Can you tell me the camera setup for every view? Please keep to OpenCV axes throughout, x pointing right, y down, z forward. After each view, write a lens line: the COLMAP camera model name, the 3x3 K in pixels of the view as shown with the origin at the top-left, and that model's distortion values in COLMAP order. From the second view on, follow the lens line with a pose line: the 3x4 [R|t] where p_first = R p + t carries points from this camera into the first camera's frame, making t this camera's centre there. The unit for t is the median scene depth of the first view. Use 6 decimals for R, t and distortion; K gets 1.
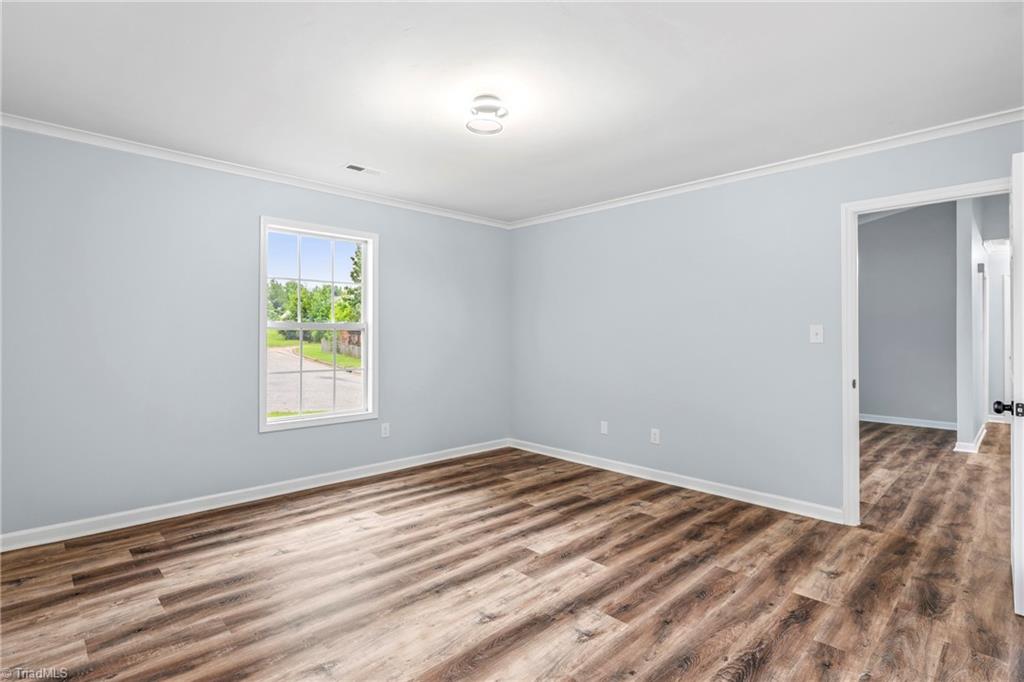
lens RADIAL K [[498.5, 0, 512.0], [0, 498.5, 341.0], [0, 0, 1]] dist [-0.002535, -0.000544]
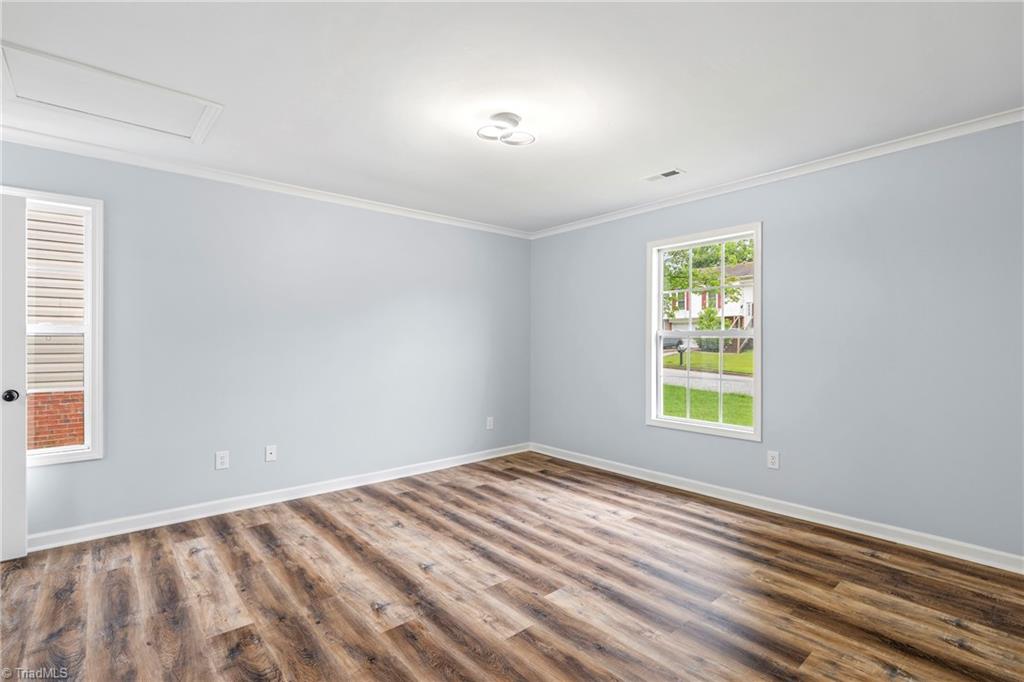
lens RADIAL K [[480.7, 0, 513.2], [0, 480.7, 333.6], [0, 0, 1]] dist [0.001682, -0.000043]
pose [[-0.060984, -0.023495, -0.997862, 0.797866], [-0.009921, 0.999688, -0.022932, -0.007333], [0.998089, 0.008502, -0.061198, 0.879914]]
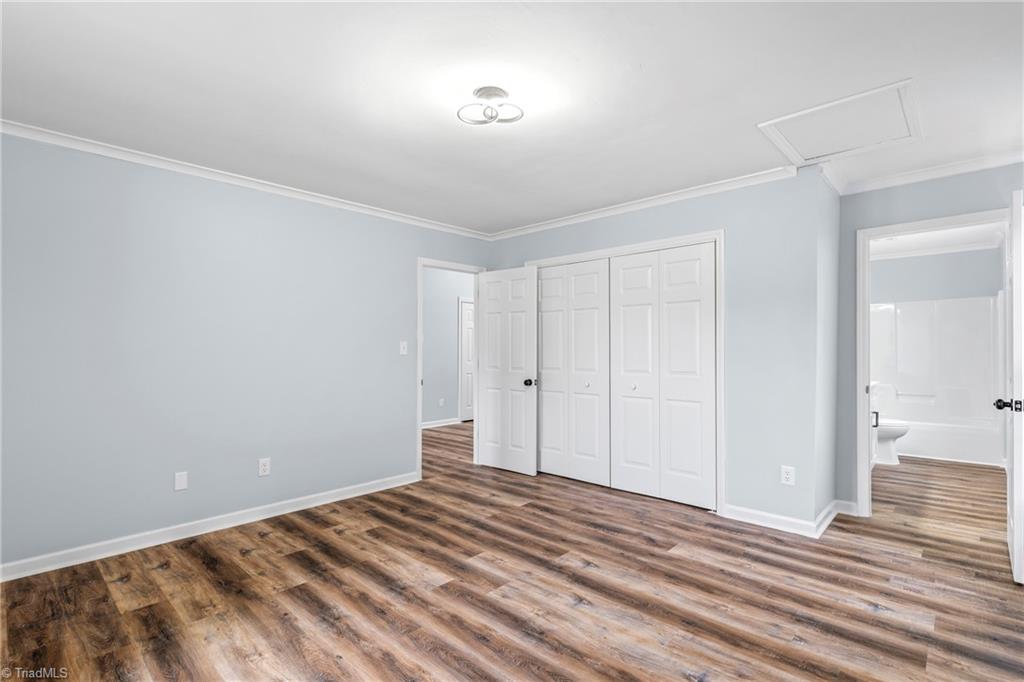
lens RADIAL K [[480.7, 0, 513.2], [0, 480.7, 333.6], [0, 0, 1]] dist [0.001682, -0.000043]
pose [[-0.042065, 0.029056, 0.998692, -0.785978], [0.013090, 0.999507, -0.028529, -0.016720], [-0.999029, 0.011873, -0.042425, 0.814529]]
